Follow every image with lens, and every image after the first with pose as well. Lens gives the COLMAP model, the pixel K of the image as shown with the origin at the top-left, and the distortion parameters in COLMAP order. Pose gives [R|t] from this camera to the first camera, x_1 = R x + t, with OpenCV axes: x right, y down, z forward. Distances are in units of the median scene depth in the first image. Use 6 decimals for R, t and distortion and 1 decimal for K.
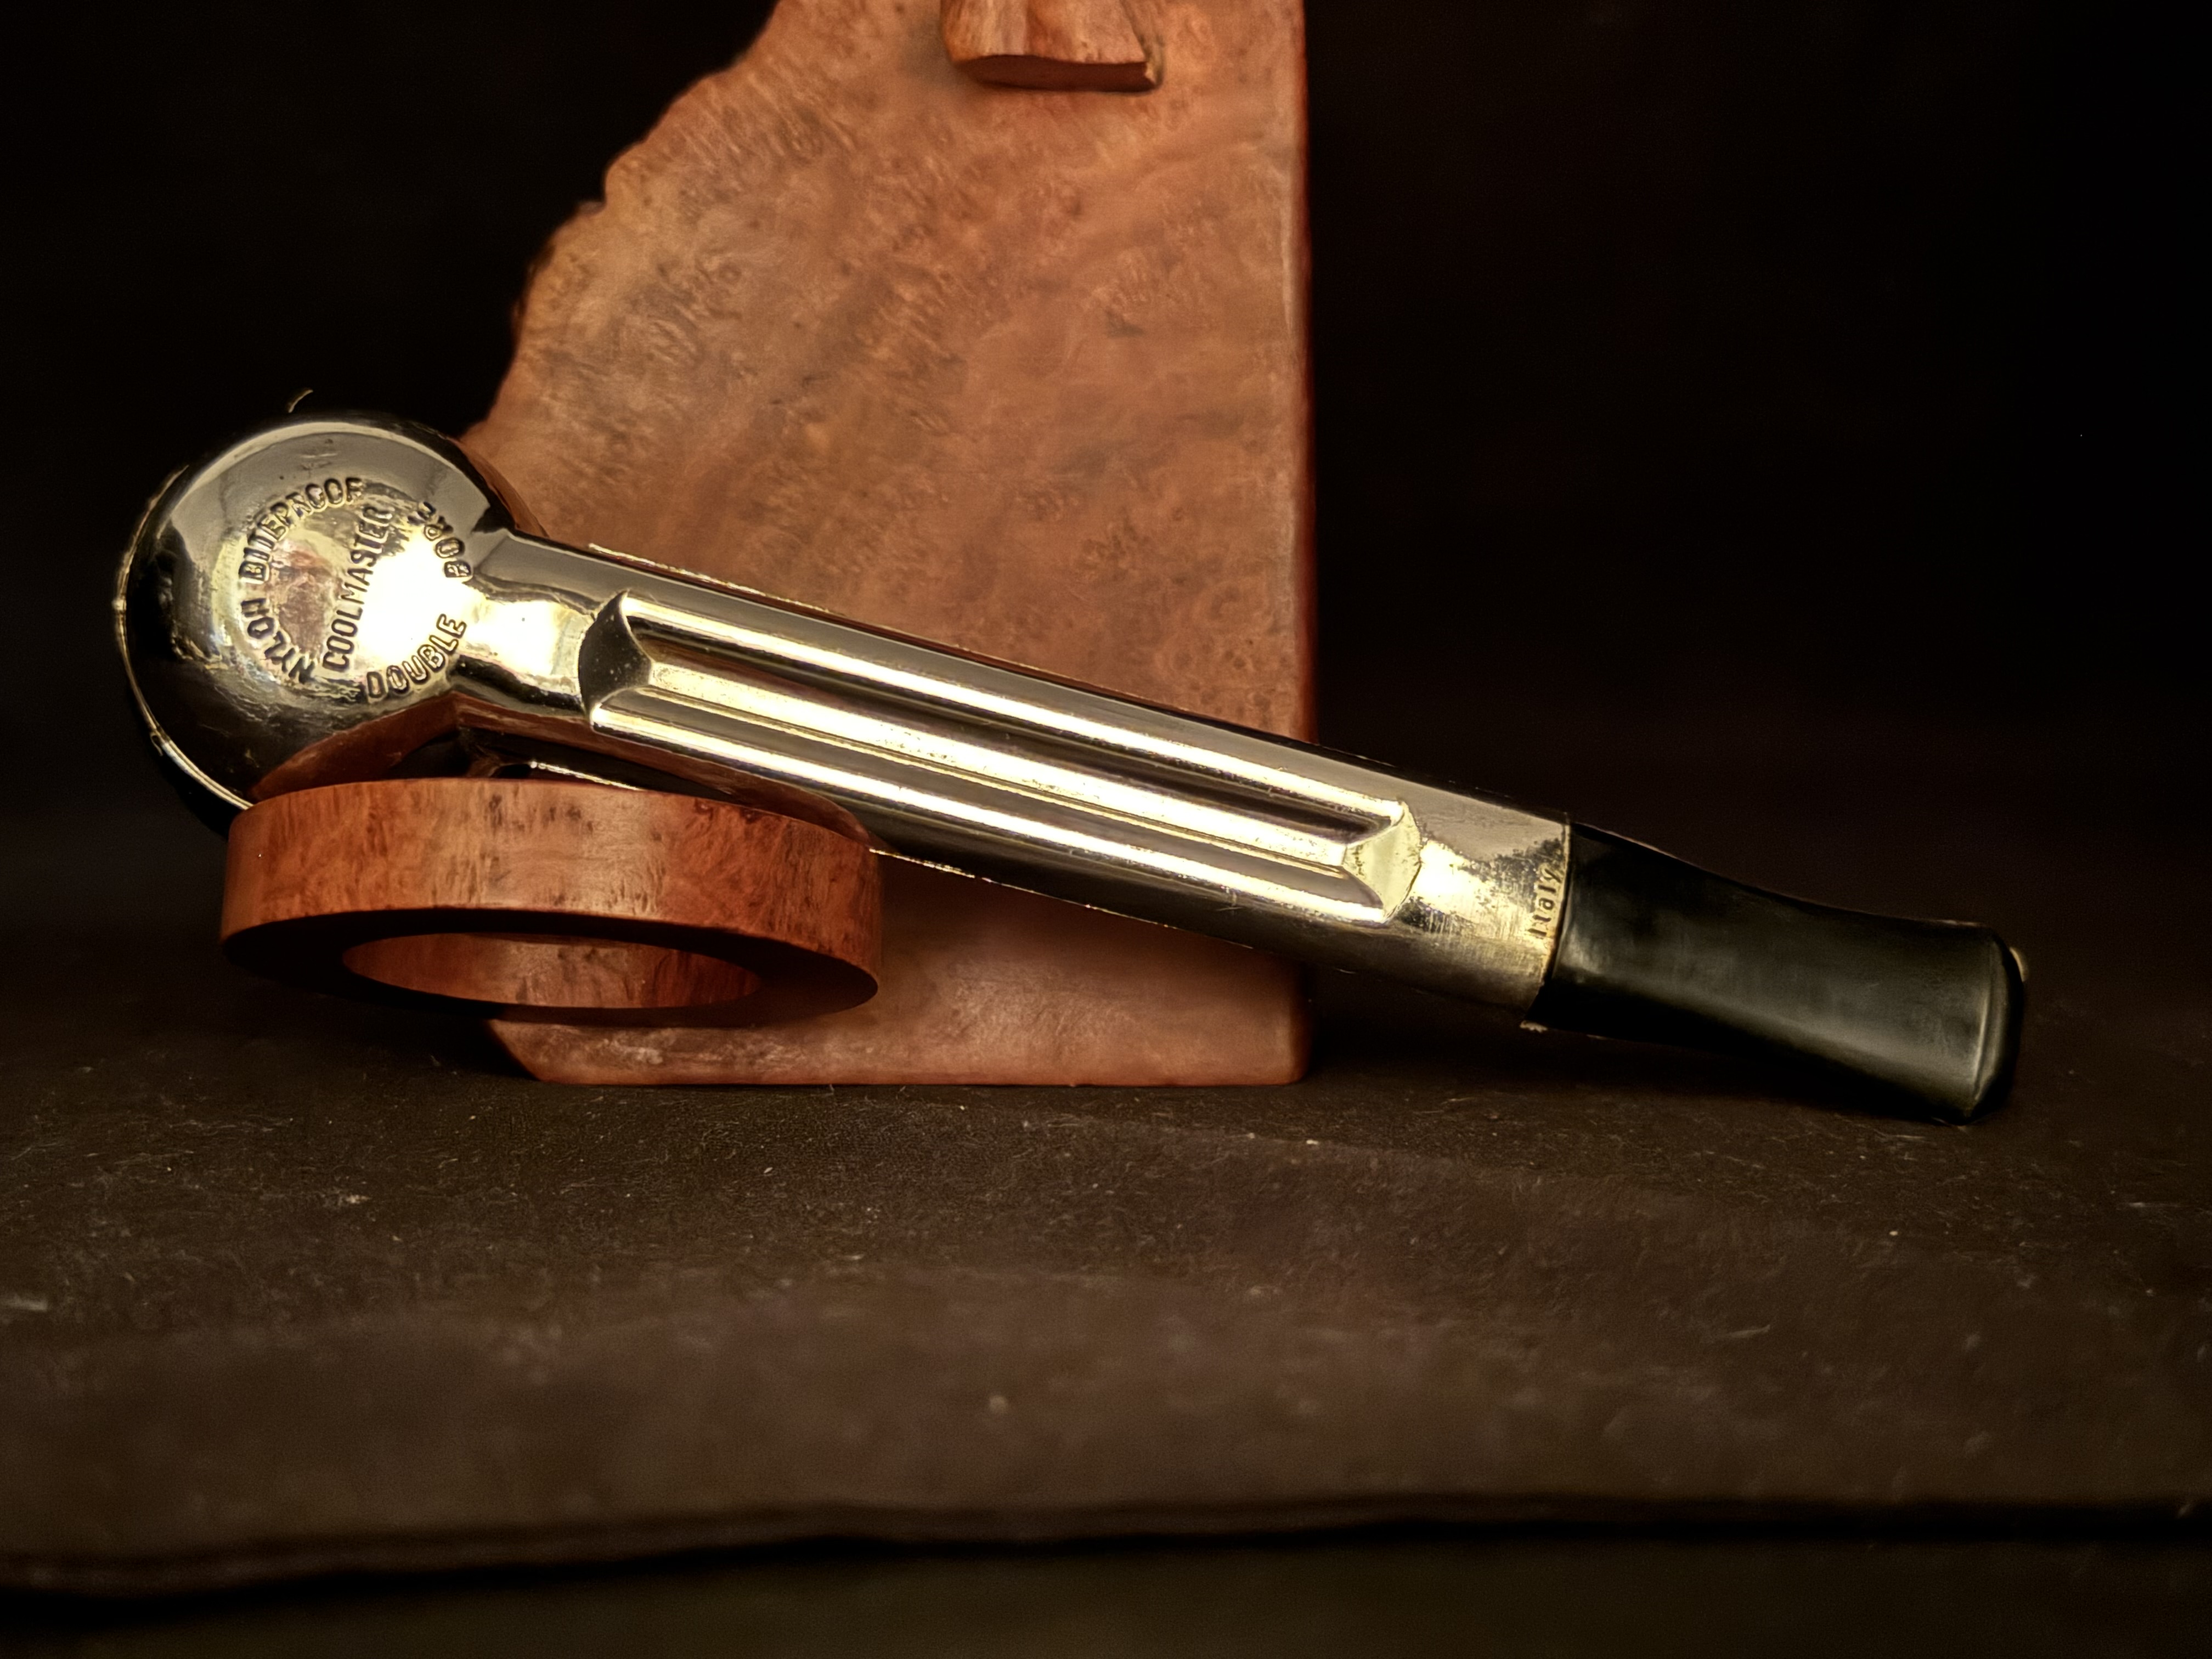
lens RADIAL K [[3574.6, 0, 1106.0], [0, 3574.6, 829.5], [0, 0, 1]] dist [0.135559, 0.076385]
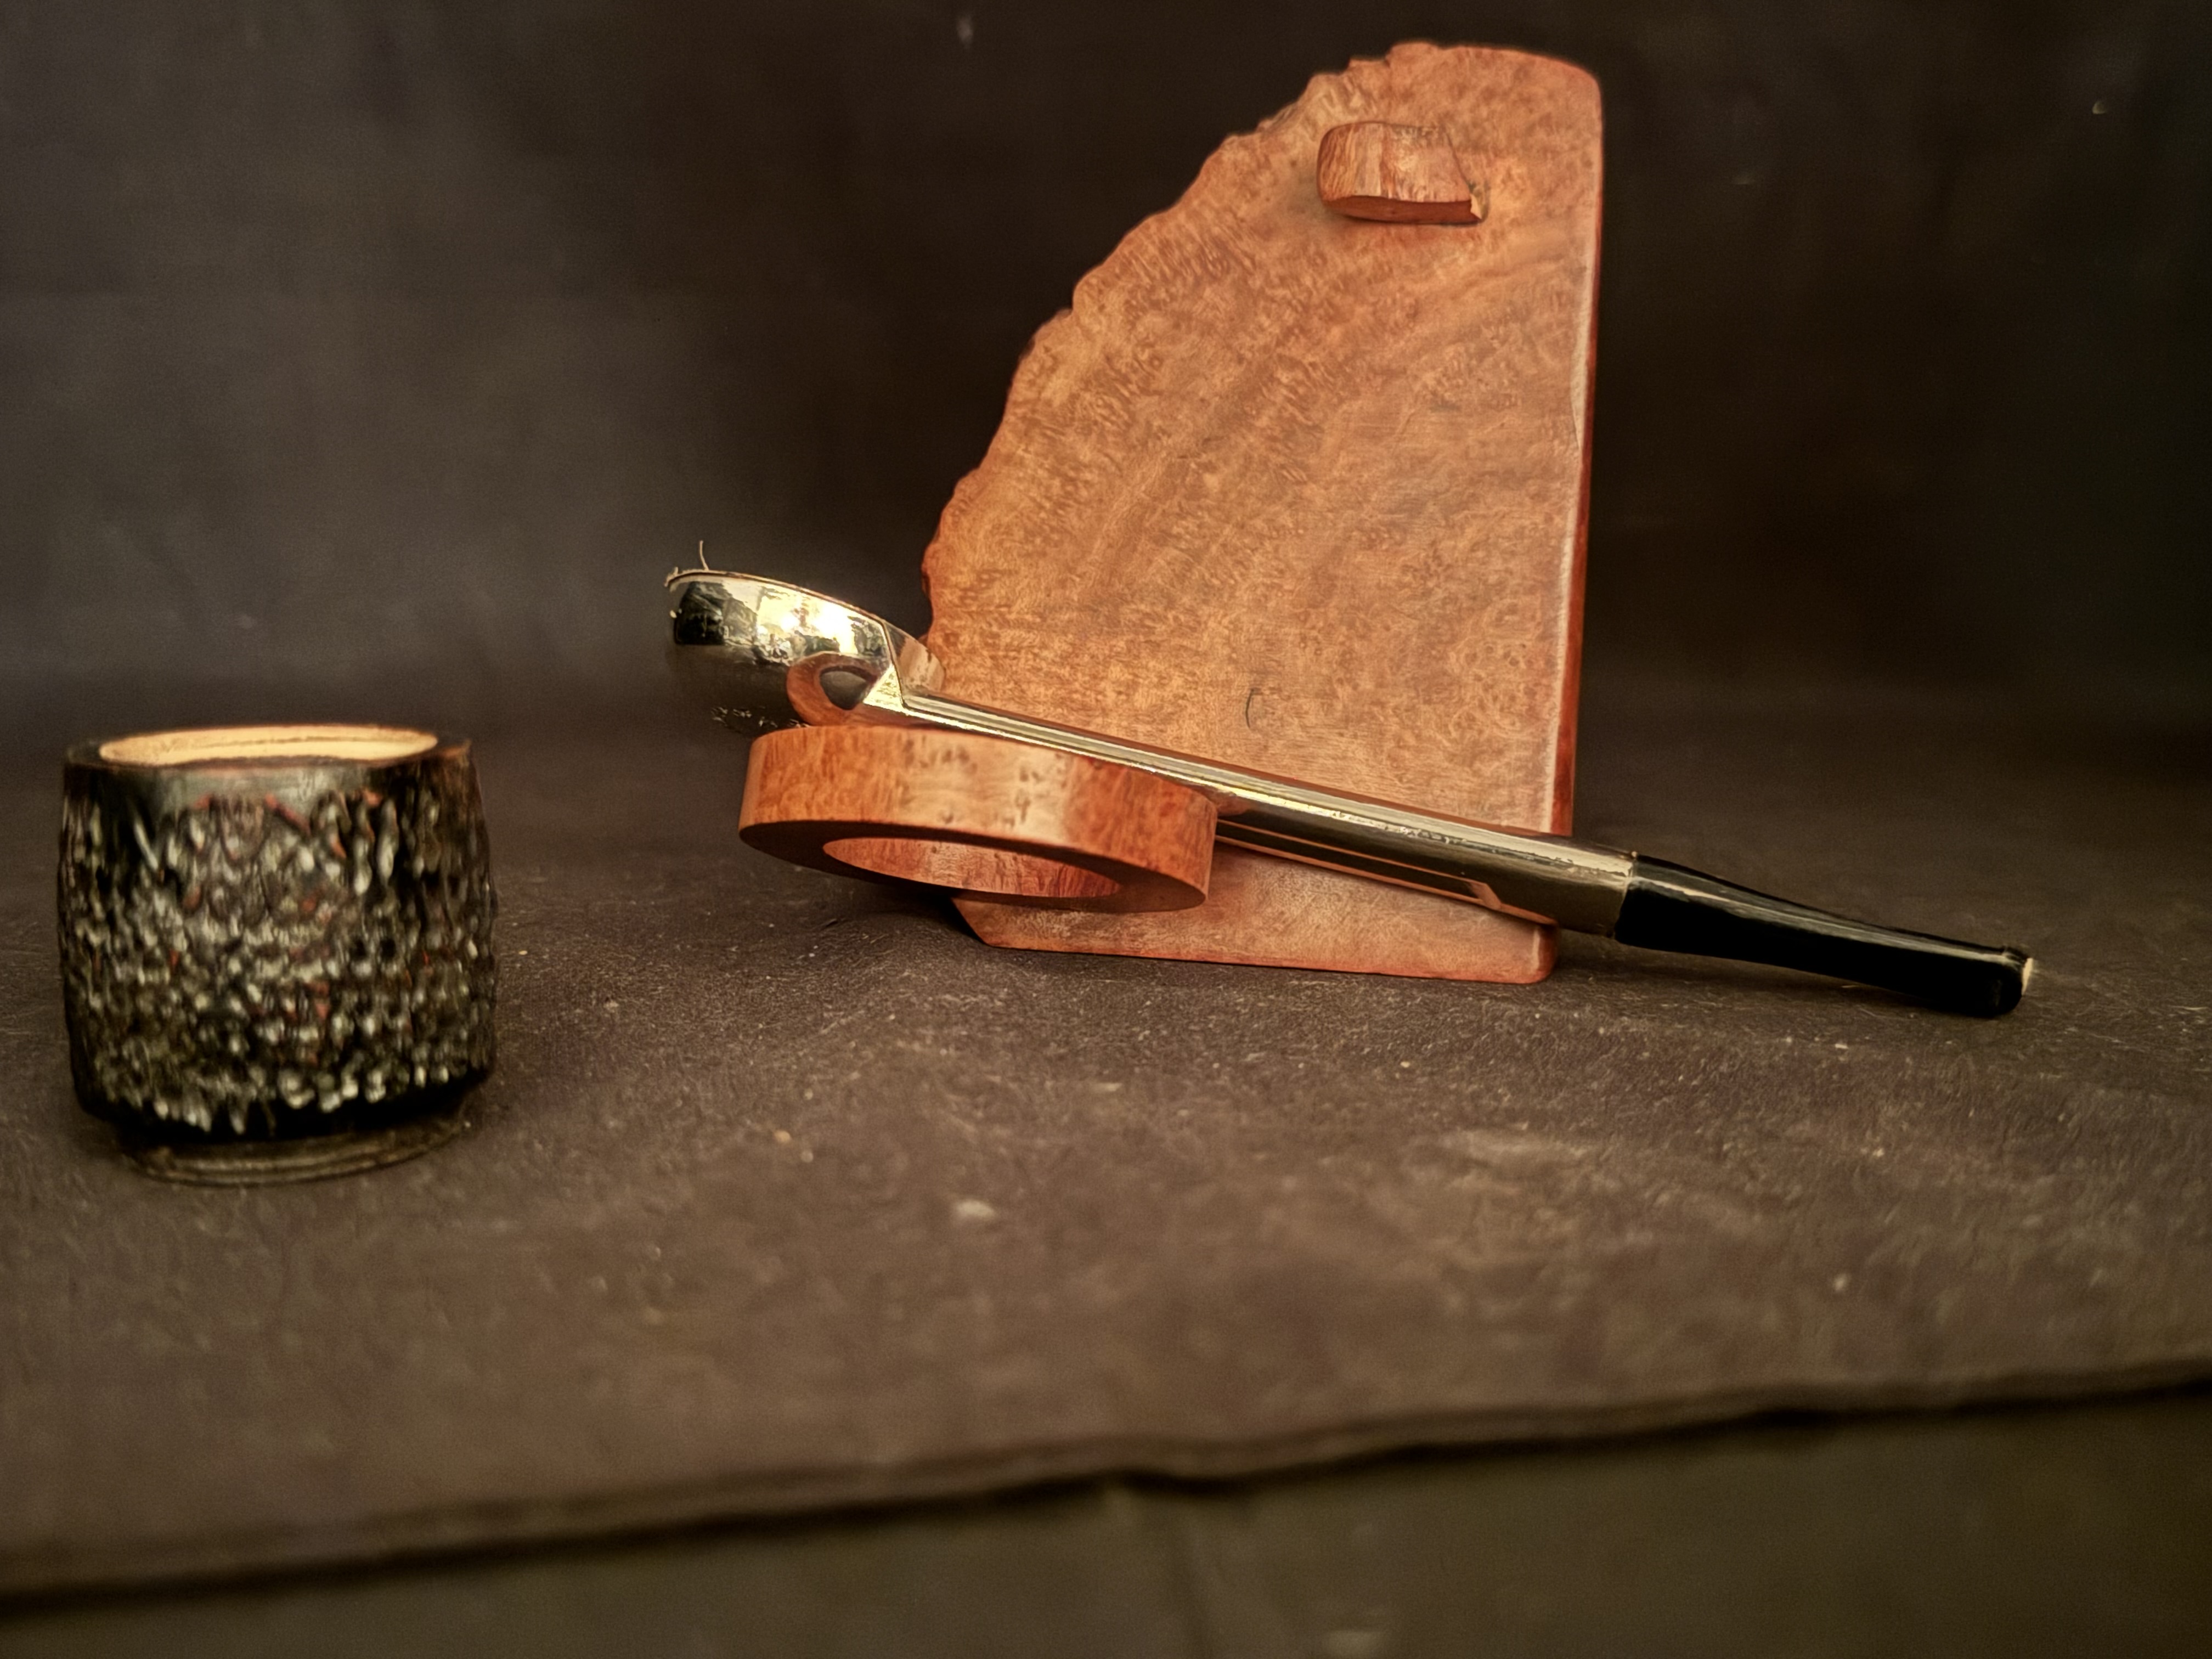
lens RADIAL K [[2319.9, 0, 1106.0], [0, 2319.9, 829.5], [0, 0, 1]] dist [0.119880, -0.020580]
pose [[0.975703, 0.054273, -0.212267, 0.074728], [-0.046934, 0.998118, 0.039466, -0.011529], [0.214010, -0.028544, 0.976414, 0.126742]]
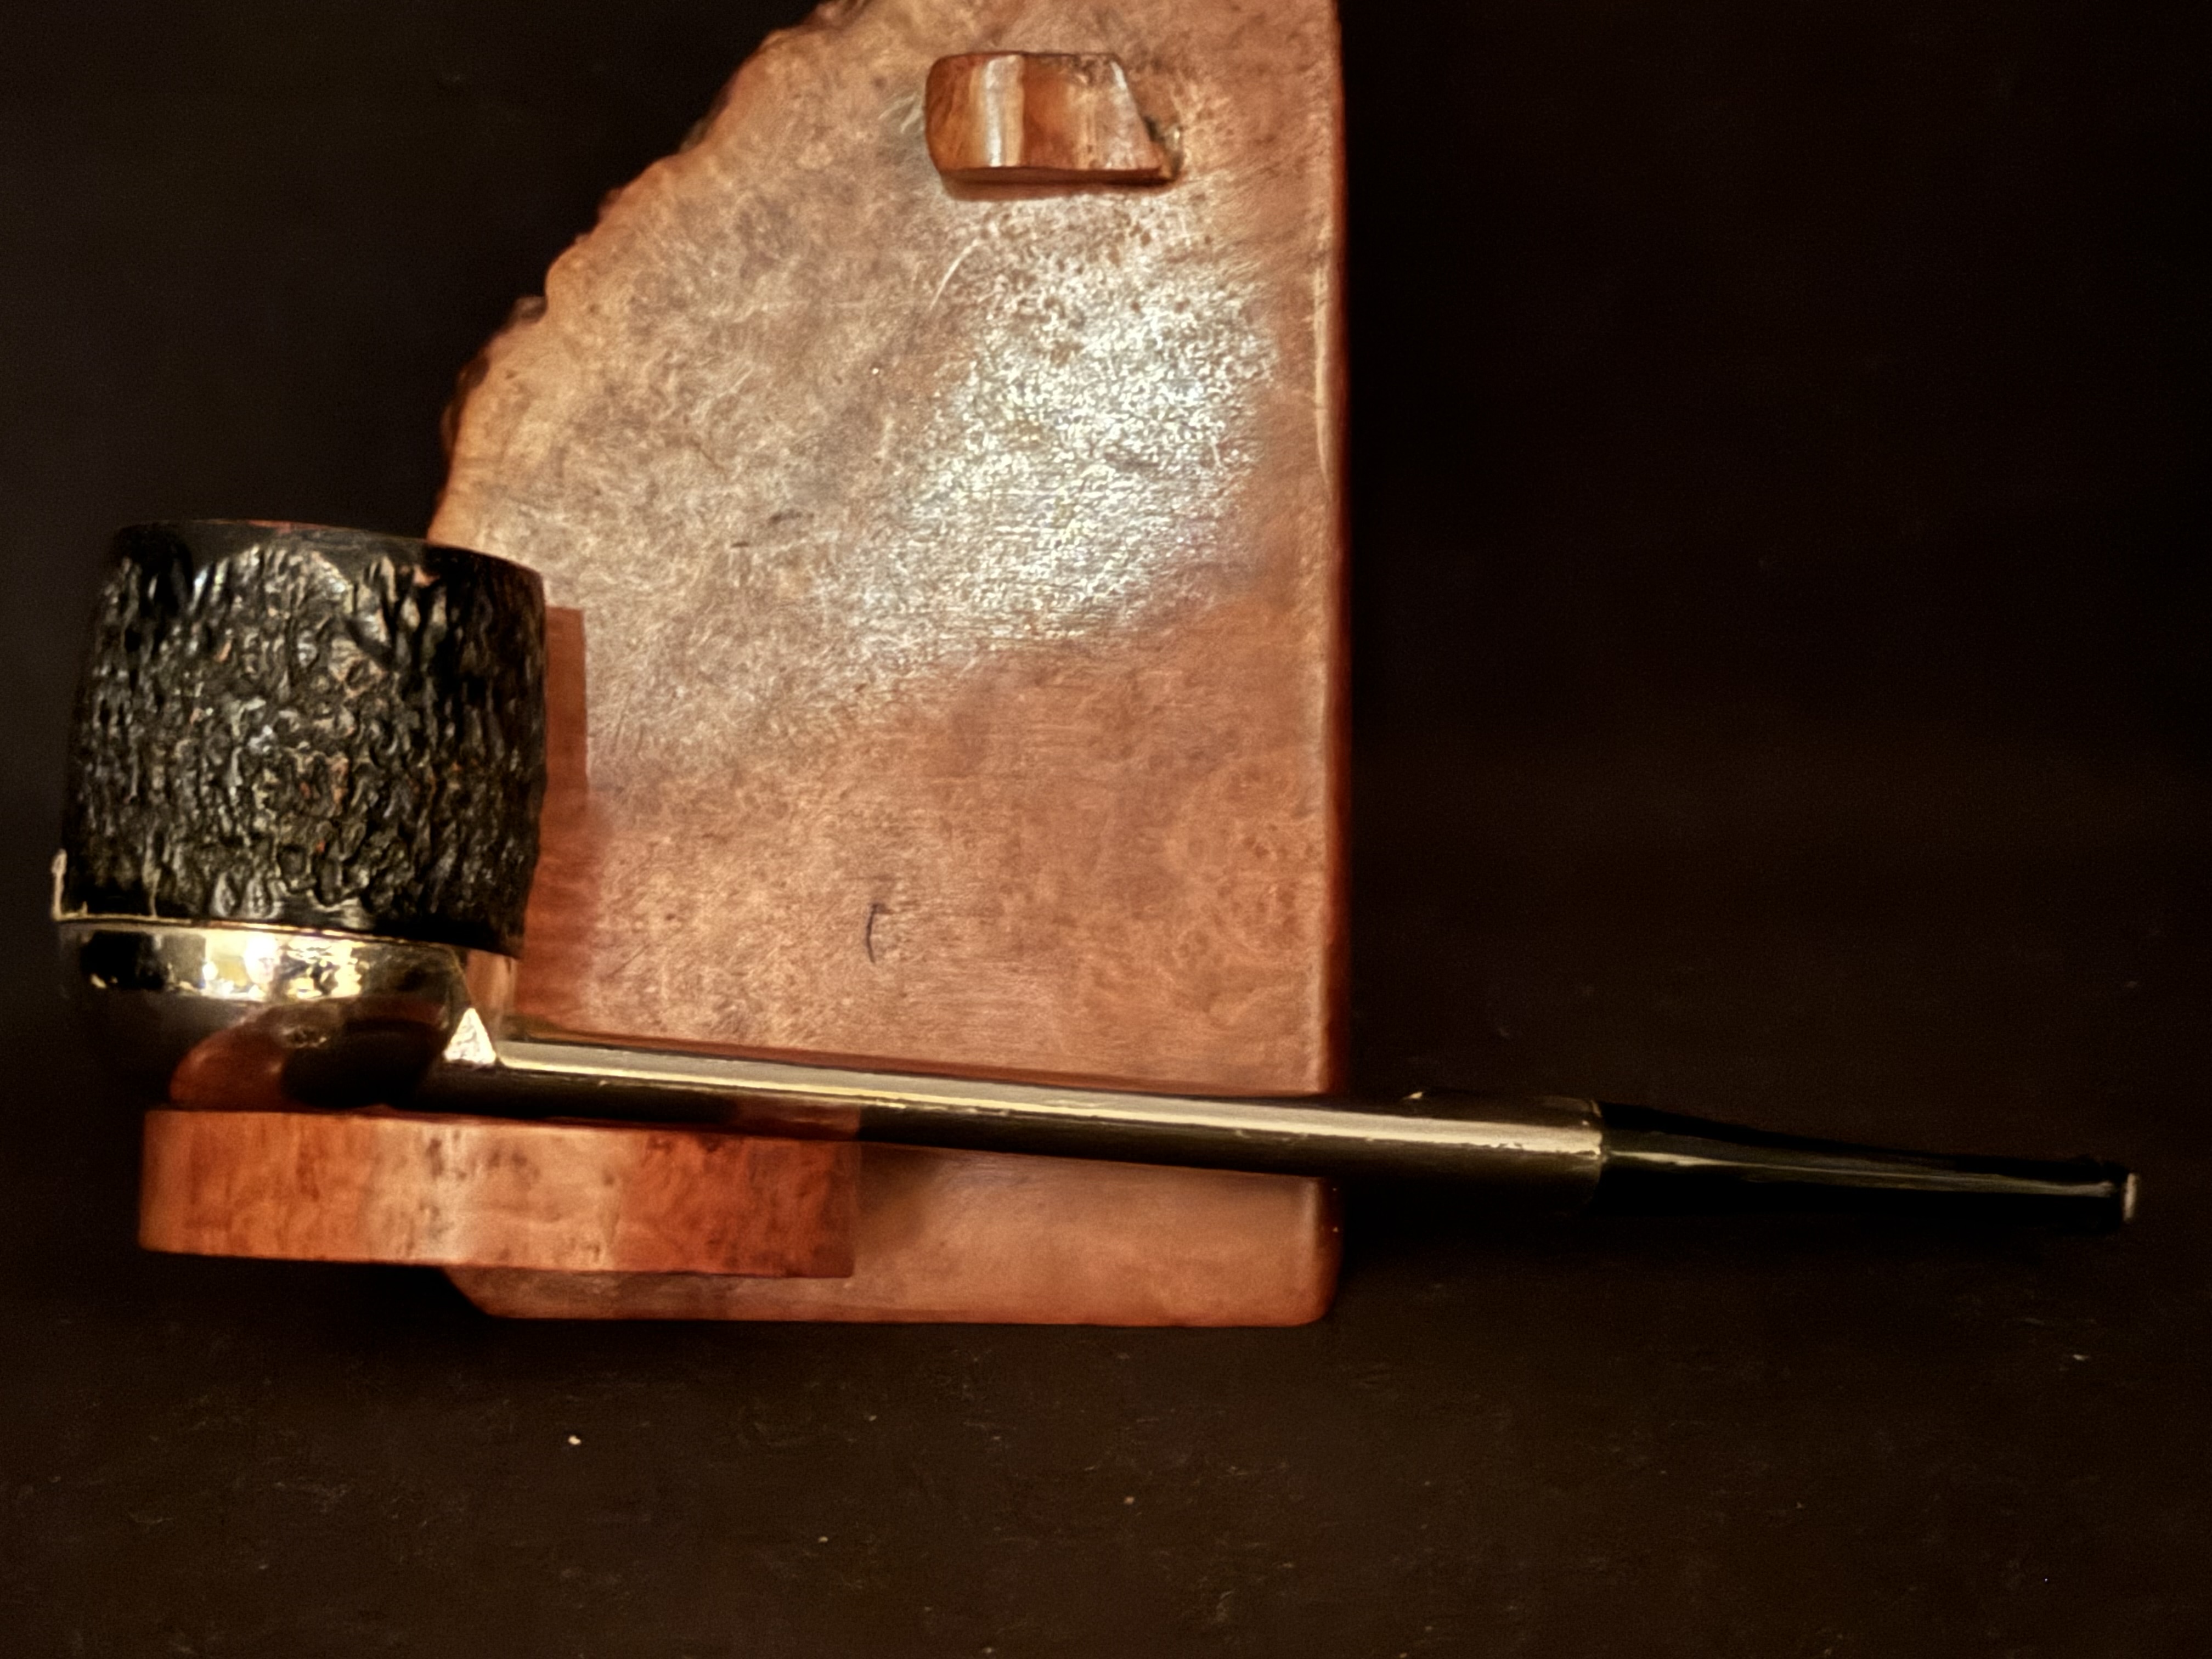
lens RADIAL K [[4516.4, 0, 1106.0], [0, 4516.4, 829.5], [0, 0, 1]] dist [0.133011, 0.199253]
pose [[0.999809, 0.005108, -0.018858, 0.019619], [-0.002452, 0.990396, 0.138240, -0.204152], [0.019383, -0.138167, 0.990219, -0.113736]]
